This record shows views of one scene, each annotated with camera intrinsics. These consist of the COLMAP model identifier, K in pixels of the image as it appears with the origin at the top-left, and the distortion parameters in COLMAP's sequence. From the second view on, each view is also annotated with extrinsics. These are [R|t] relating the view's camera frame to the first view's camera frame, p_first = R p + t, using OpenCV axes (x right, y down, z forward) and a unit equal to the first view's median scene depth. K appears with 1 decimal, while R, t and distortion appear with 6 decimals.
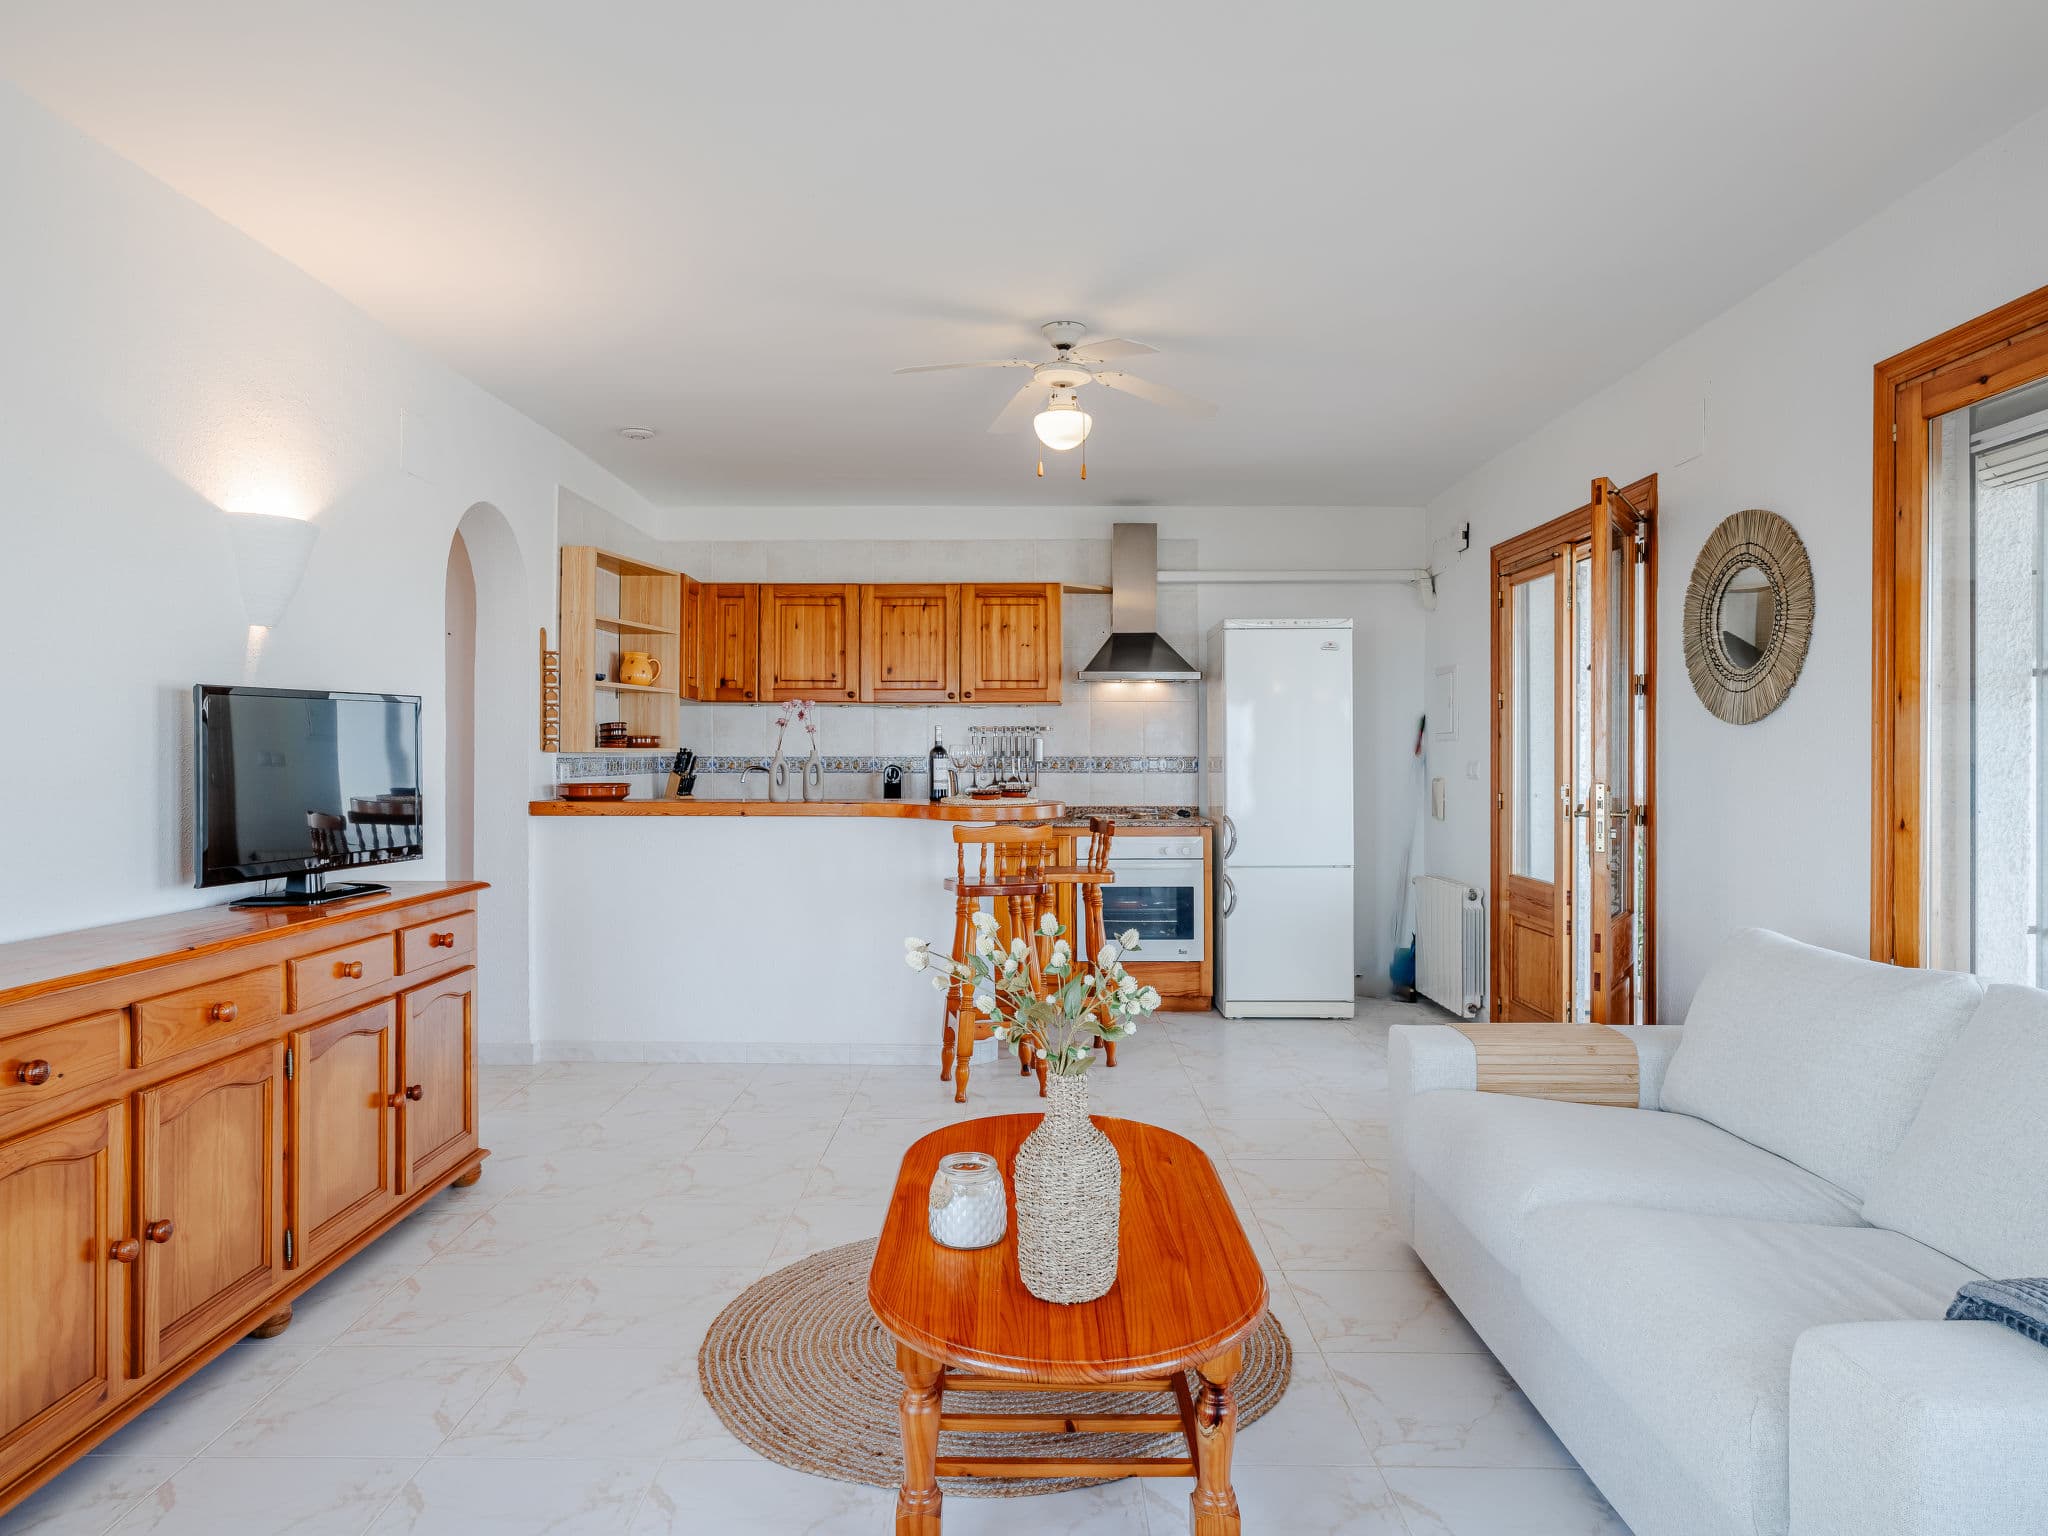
lens RADIAL K [[1255.8, 0, 1013.8], [0, 1255.8, 770.8], [0, 0, 1]] dist [-0.004075, 0.007804]
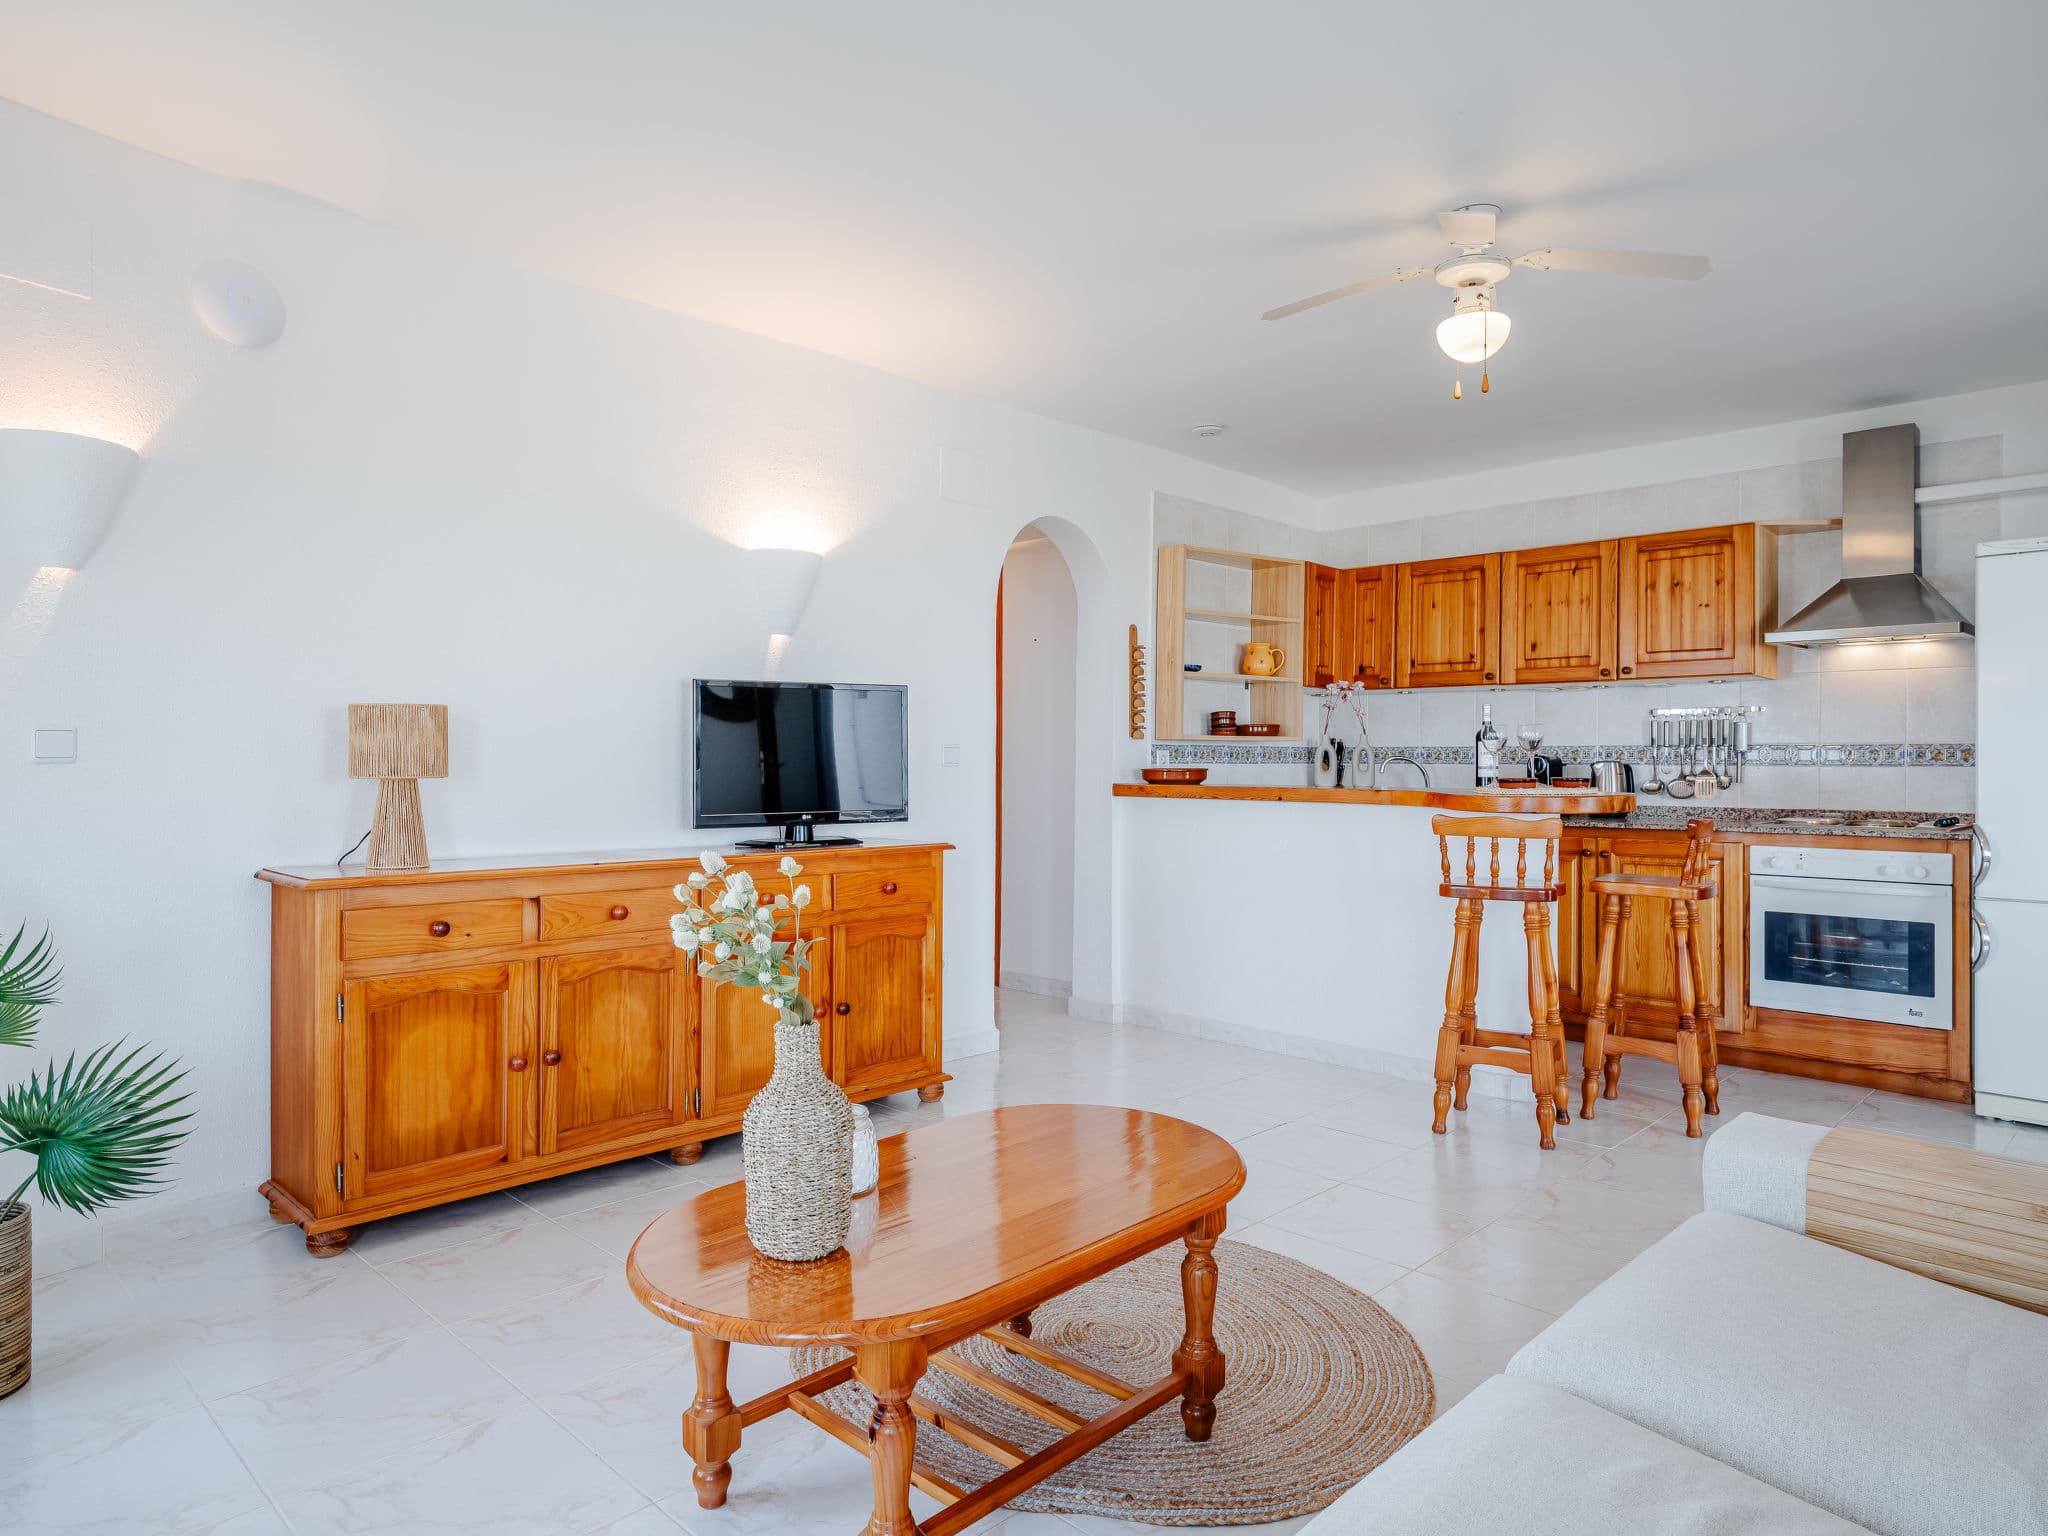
lens RADIAL K [[1255.8, 0, 1013.8], [0, 1255.8, 770.8], [0, 0, 1]] dist [-0.004075, 0.007804]
pose [[0.725325, 0.007795, -0.688363, 0.242589], [-0.012661, 0.999918, -0.002018, 0.013018], [0.688290, 0.010180, 0.725364, 0.114936]]
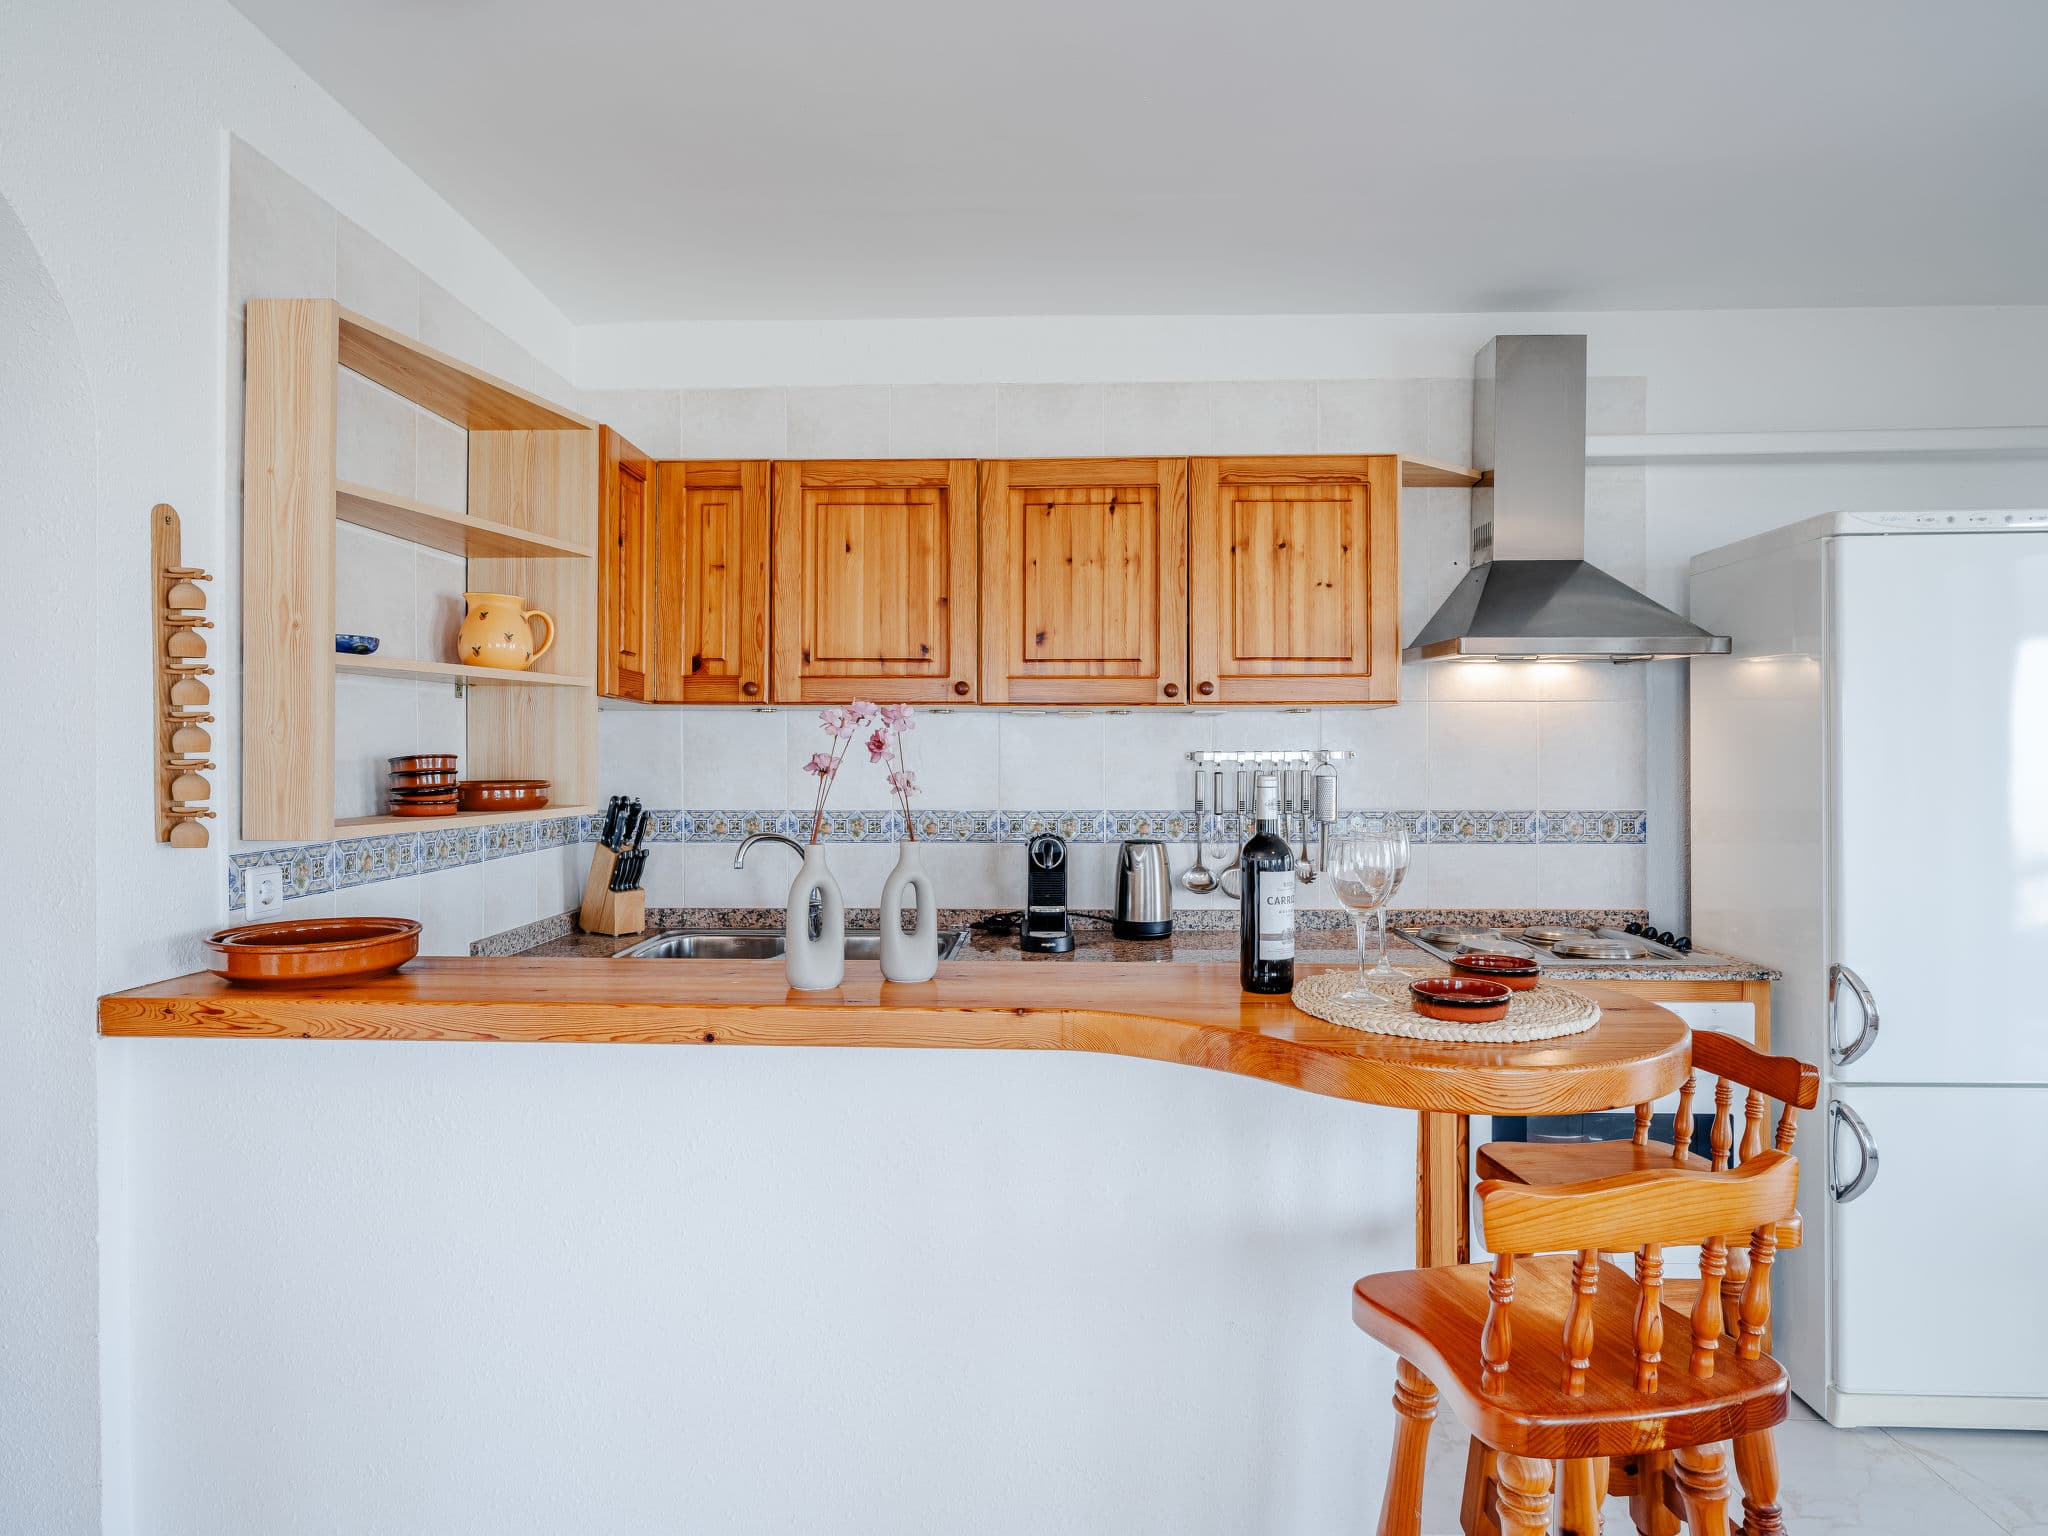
lens RADIAL K [[1241.6, 0, 1024.0], [0, 1241.6, 768.0], [0, 0, 1]] dist [-0.004329, 0.002308]
pose [[0.999903, -0.000874, -0.013911, -0.099031], [0.000918, 0.999995, 0.003121, -0.031577], [0.013908, -0.003133, 0.999898, 0.523902]]
